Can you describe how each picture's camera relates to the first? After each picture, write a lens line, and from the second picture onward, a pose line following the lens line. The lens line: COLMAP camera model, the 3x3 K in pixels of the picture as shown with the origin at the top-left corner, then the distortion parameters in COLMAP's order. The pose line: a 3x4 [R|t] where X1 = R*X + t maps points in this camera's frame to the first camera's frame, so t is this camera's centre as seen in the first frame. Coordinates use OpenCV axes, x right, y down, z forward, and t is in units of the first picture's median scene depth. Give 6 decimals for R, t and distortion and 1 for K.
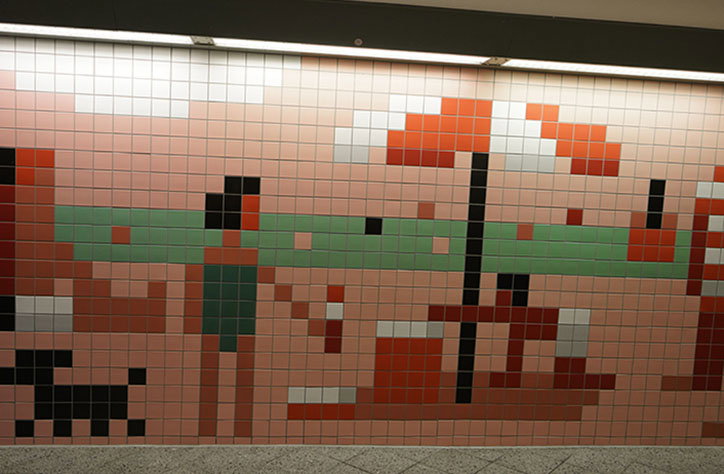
lens RADIAL K [[786.4, 0, 358.5], [0, 786.4, 238.0], [0, 0, 1]] dist [-0.005523, 0.000000]
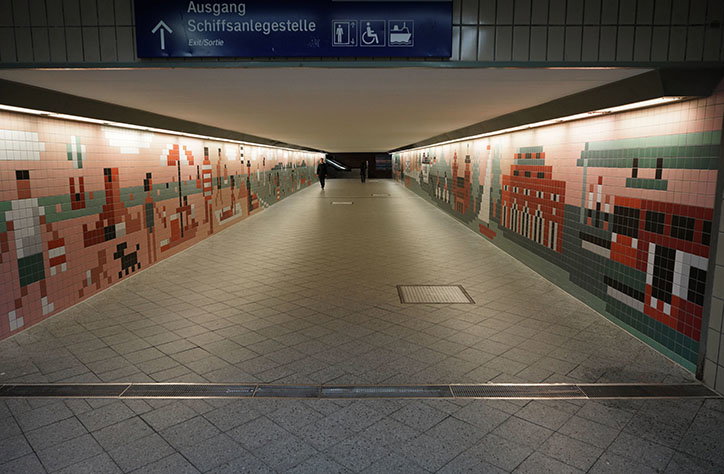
lens RADIAL K [[496.2, 0, 362.1], [0, 496.2, 232.6], [0, 0, 1]] dist [0.039987, 0.005258]
pose [[0.132376, -0.194152, 0.971999, -1.923837], [0.122111, 0.976353, 0.178391, -0.095883], [-0.983649, 0.095077, 0.152954, -0.065084]]
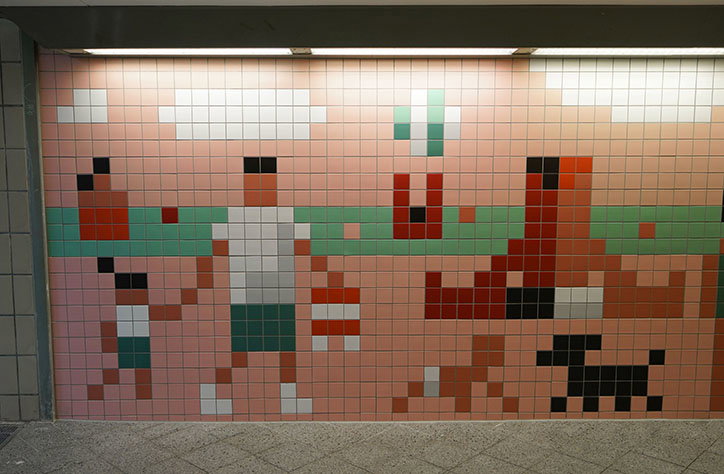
lens RADIAL K [[731.2, 0, 361.9], [0, 731.2, 232.7], [0, 0, 1]] dist [0.017150, 0.000000]
pose [[0.991711, -0.036461, -0.123205, -0.568047], [0.037279, 0.999296, 0.004335, -0.019869], [0.122960, -0.008892, 0.992372, -0.078825]]
